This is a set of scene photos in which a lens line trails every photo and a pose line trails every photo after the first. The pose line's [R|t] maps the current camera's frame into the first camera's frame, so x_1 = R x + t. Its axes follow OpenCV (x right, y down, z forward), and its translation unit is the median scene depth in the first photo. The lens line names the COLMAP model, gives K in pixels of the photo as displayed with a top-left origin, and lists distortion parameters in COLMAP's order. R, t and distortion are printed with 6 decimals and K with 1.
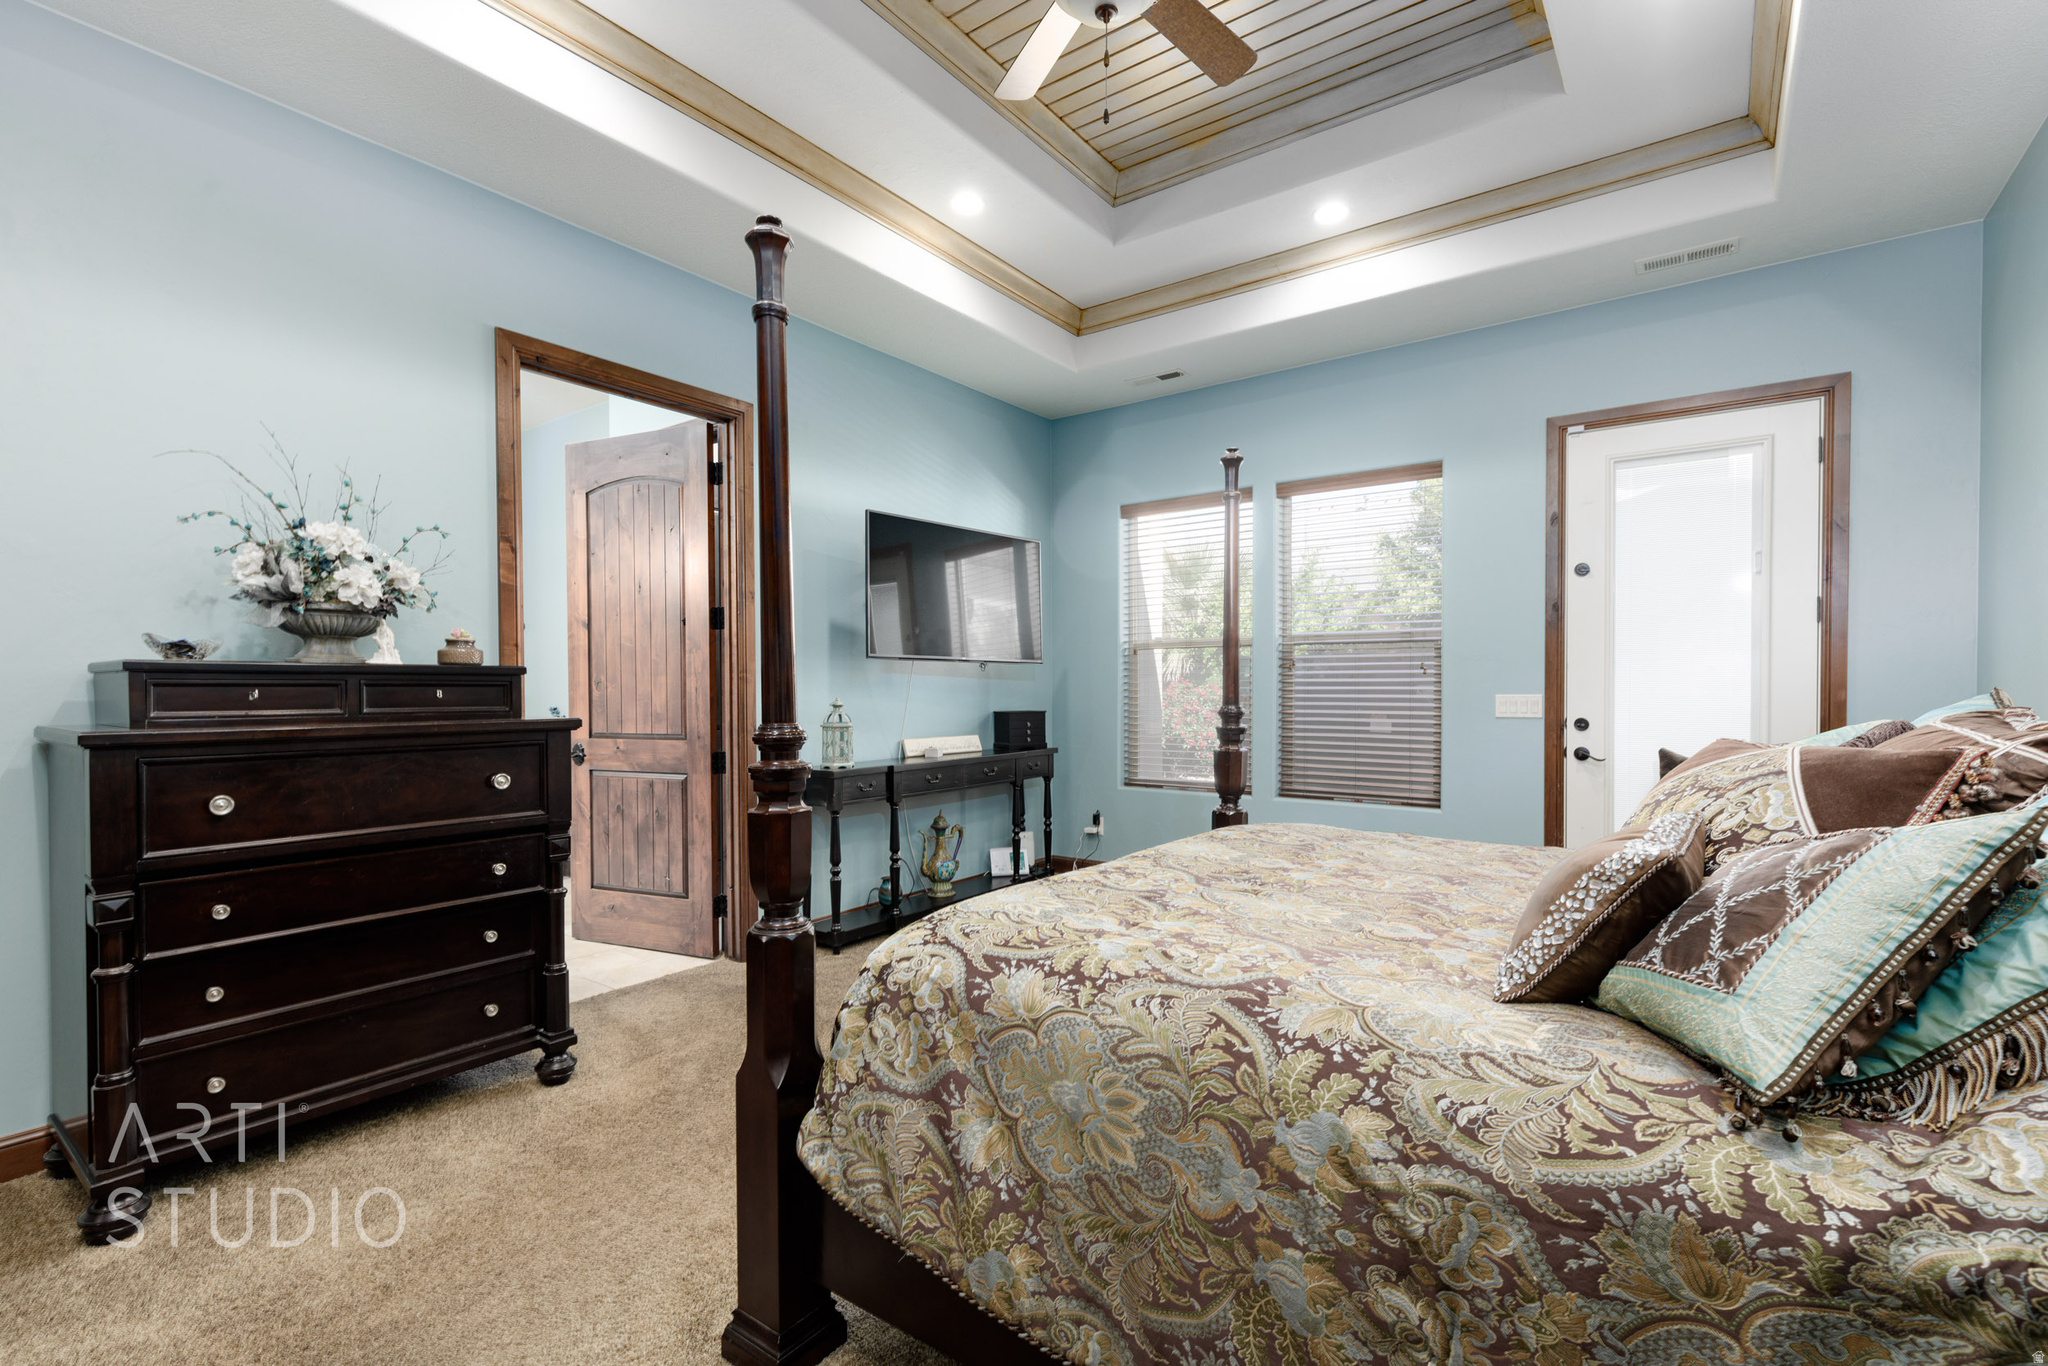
lens RADIAL K [[918.7, 0, 1028.5], [0, 918.7, 694.4], [0, 0, 1]] dist [0.003573, 0.000869]
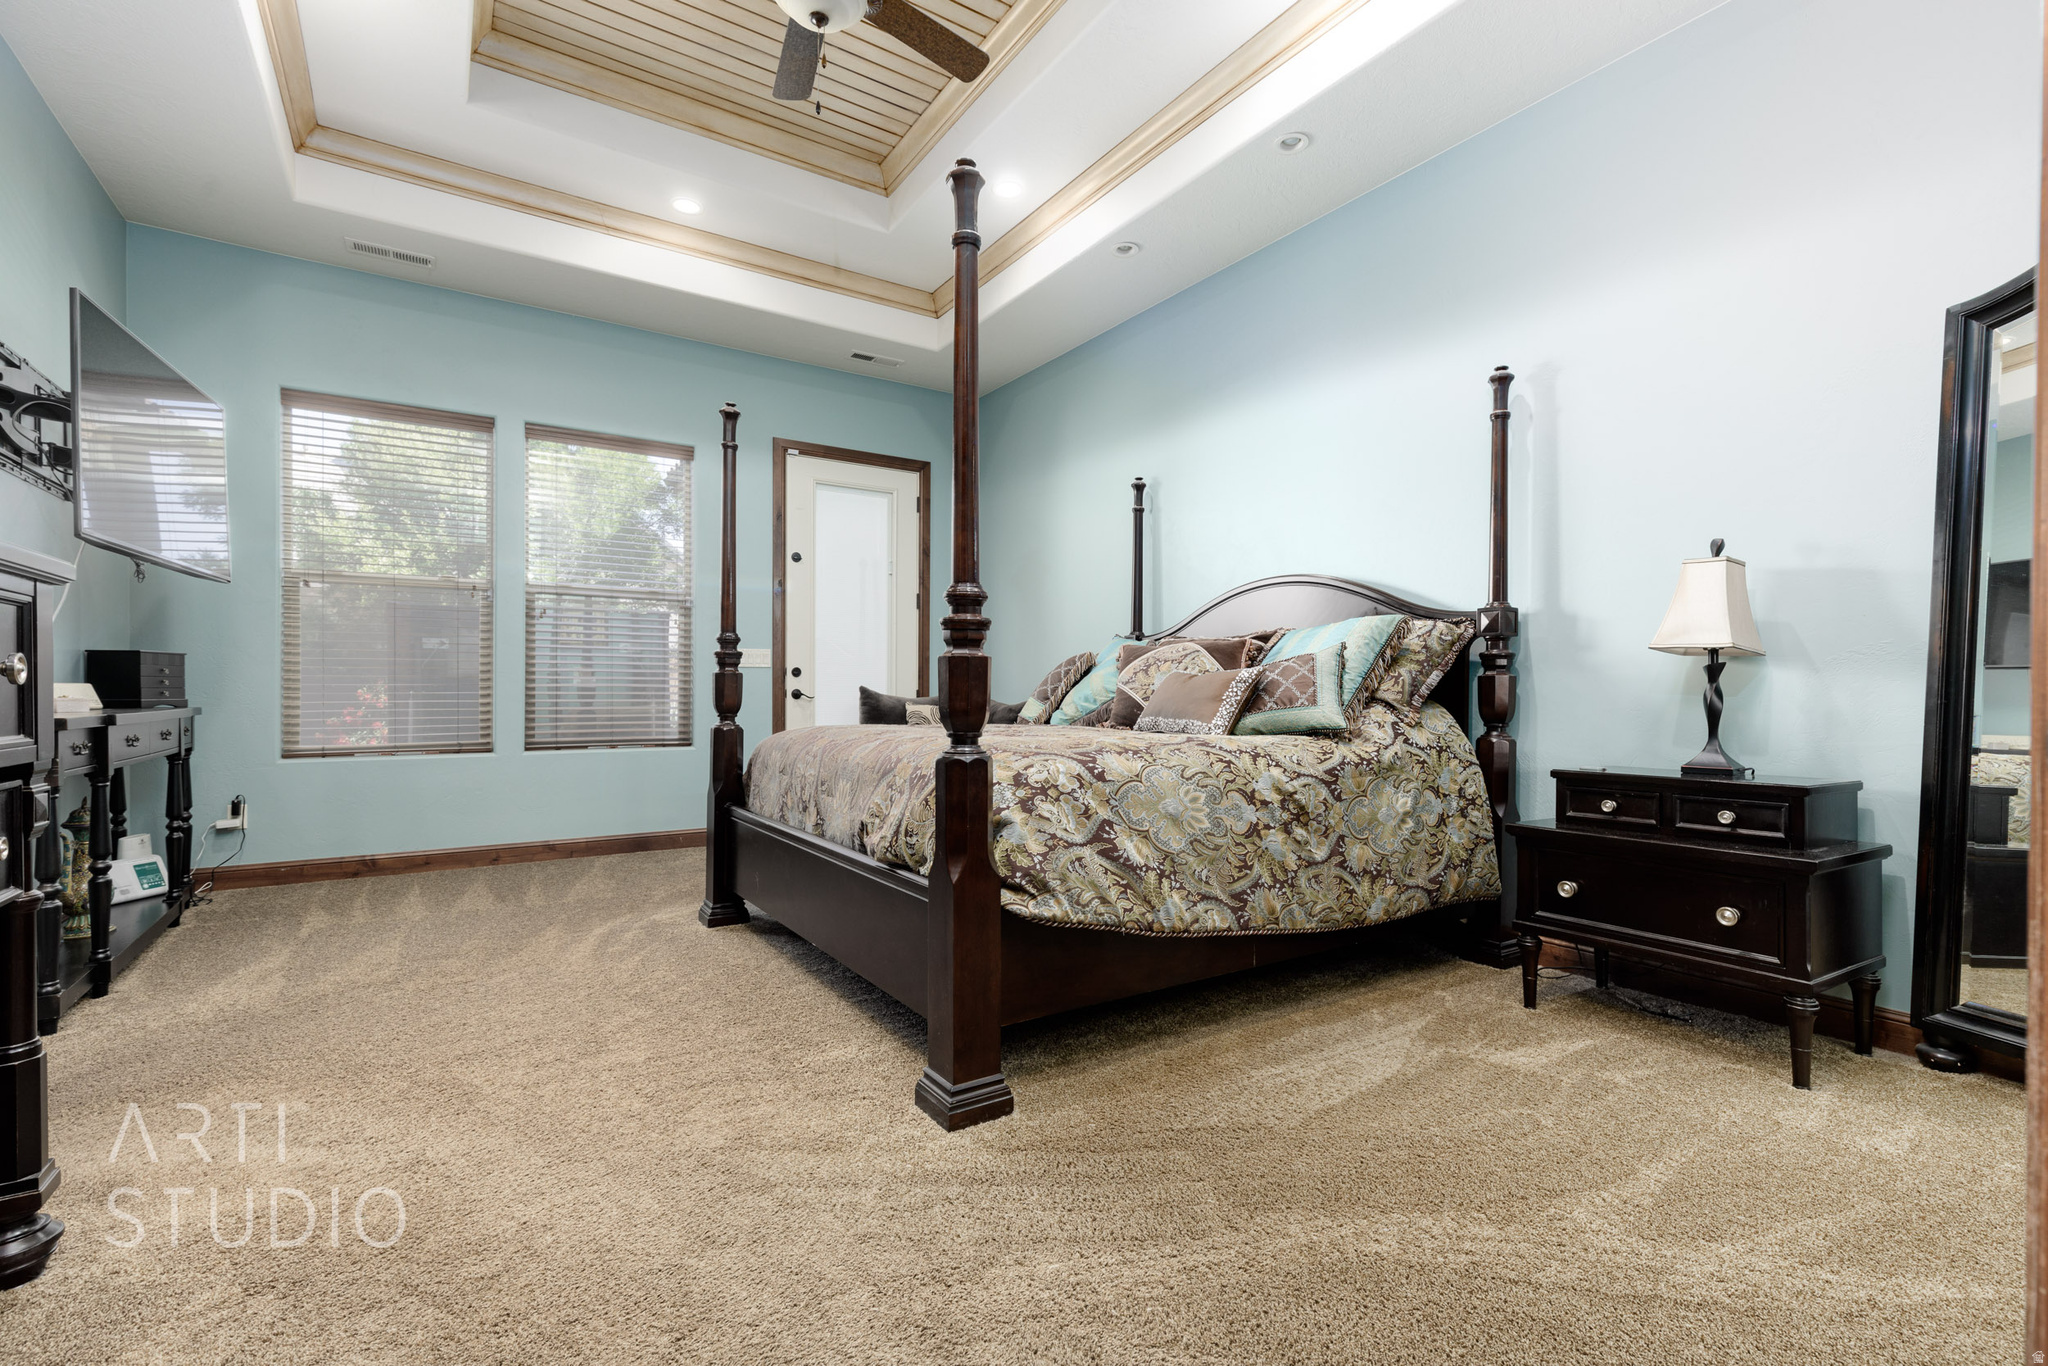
lens RADIAL K [[918.7, 0, 1062.8], [0, 918.7, 696.8], [0, 0, 1]] dist [0.003573, 0.000869]
pose [[0.332299, -0.002126, 0.943172, -1.463033], [0.006283, 0.999980, 0.000040, 0.193333], [-0.943153, 0.005913, 0.332306, 0.522423]]
